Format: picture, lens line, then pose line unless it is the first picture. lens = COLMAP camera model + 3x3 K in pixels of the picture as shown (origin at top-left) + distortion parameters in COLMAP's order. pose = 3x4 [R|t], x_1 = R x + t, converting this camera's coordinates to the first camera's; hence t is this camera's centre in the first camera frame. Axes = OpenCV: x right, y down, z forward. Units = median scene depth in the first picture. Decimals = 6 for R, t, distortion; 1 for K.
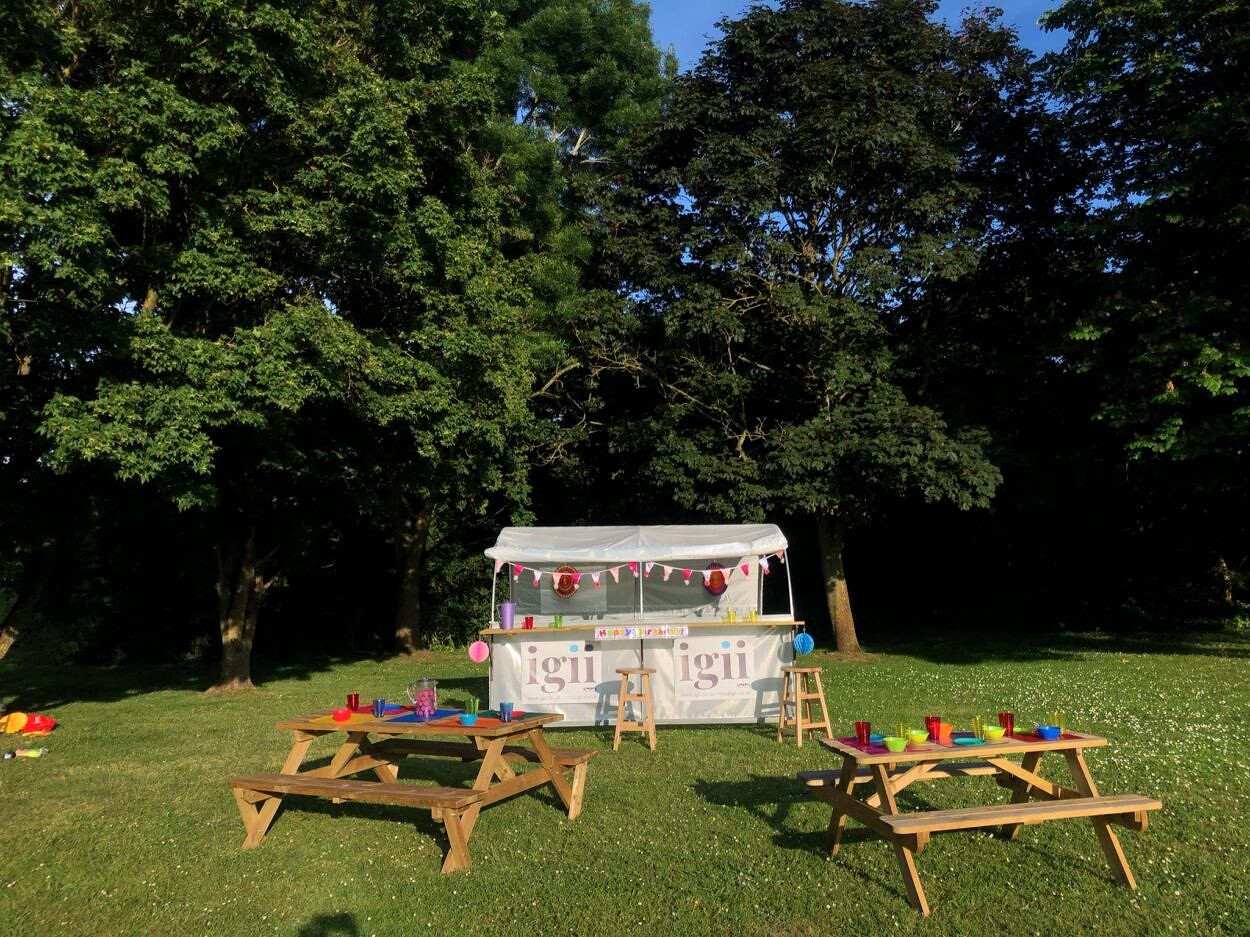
lens RADIAL K [[1033.8, 0, 627.0], [0, 1033.8, 471.9], [0, 0, 1]] dist [0.014624, 0.009054]
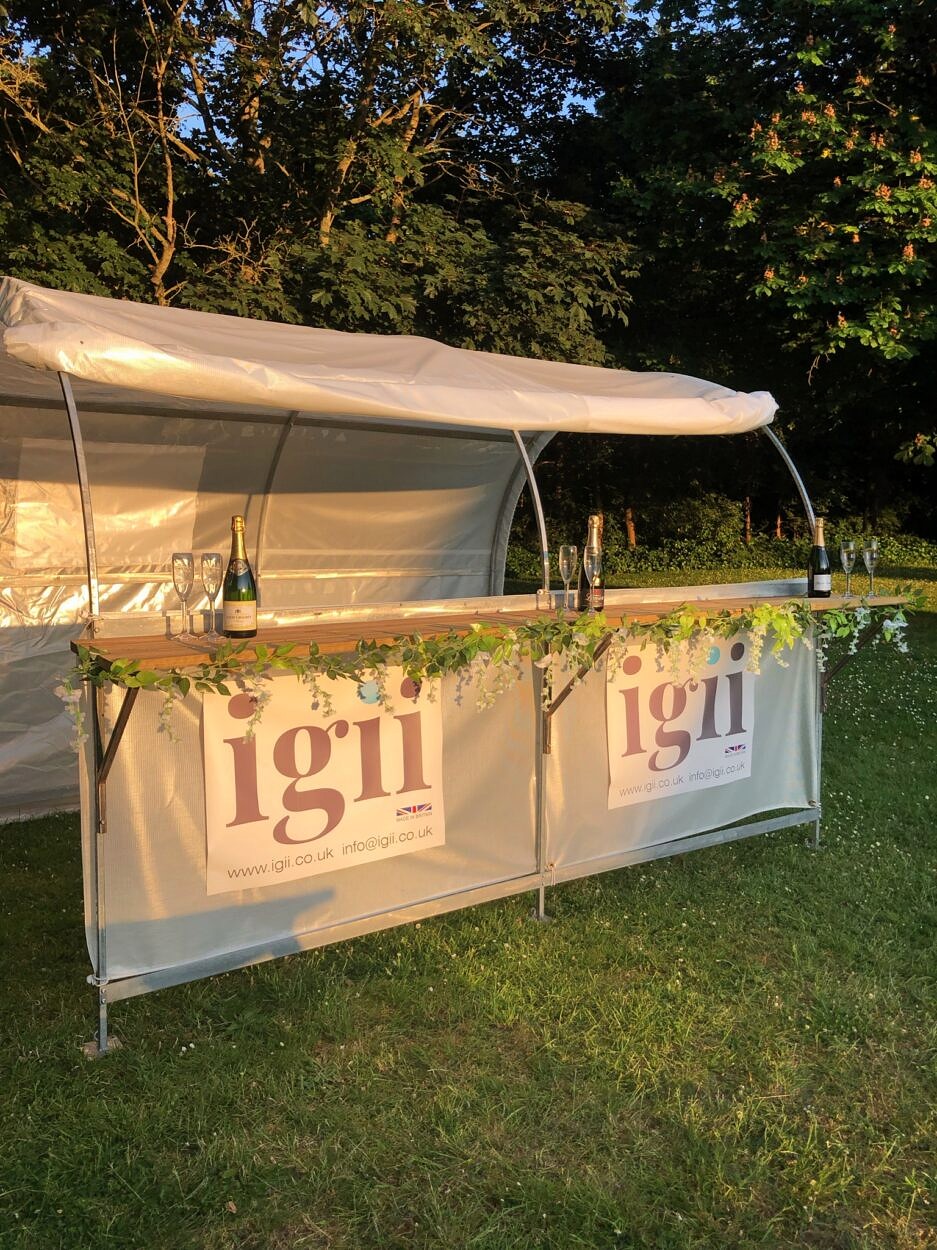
lens RADIAL K [[1033.8, 0, 474.7], [0, 1033.8, 628.6], [0, 0, 1]] dist [0.014624, 0.009054]
pose [[0.797963, -0.034621, 0.601712, -0.209374], [-0.091531, 0.979808, 0.177761, 0.095944], [-0.595716, -0.196922, 0.778681, 0.748446]]
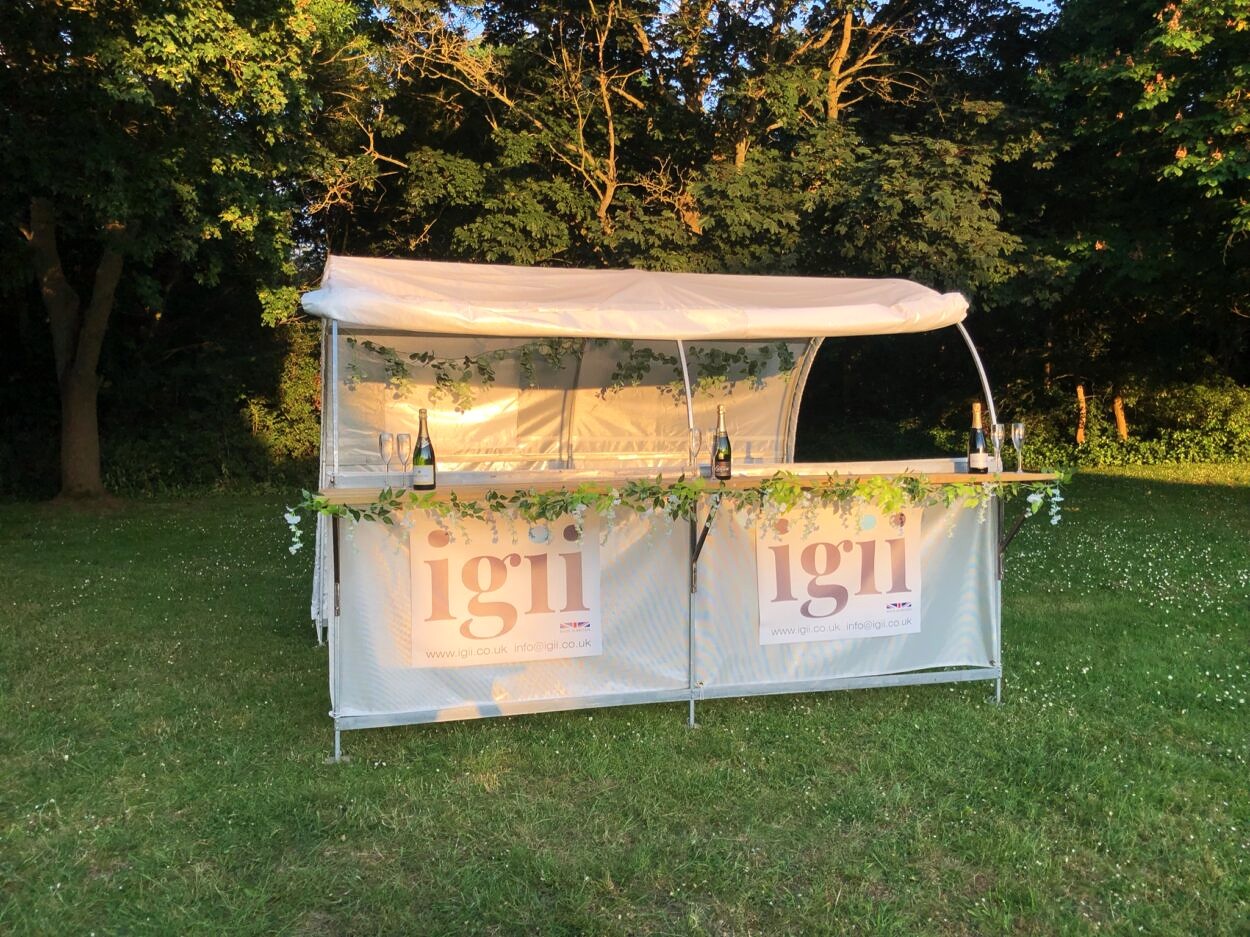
lens RADIAL K [[1033.8, 0, 620.8], [0, 1033.8, 465.8], [0, 0, 1]] dist [0.014624, 0.009054]
pose [[0.961852, 0.002850, 0.273555, -0.133708], [-0.045021, 0.987961, 0.148008, 0.079906], [-0.269840, -0.154678, 0.950401, 0.596332]]
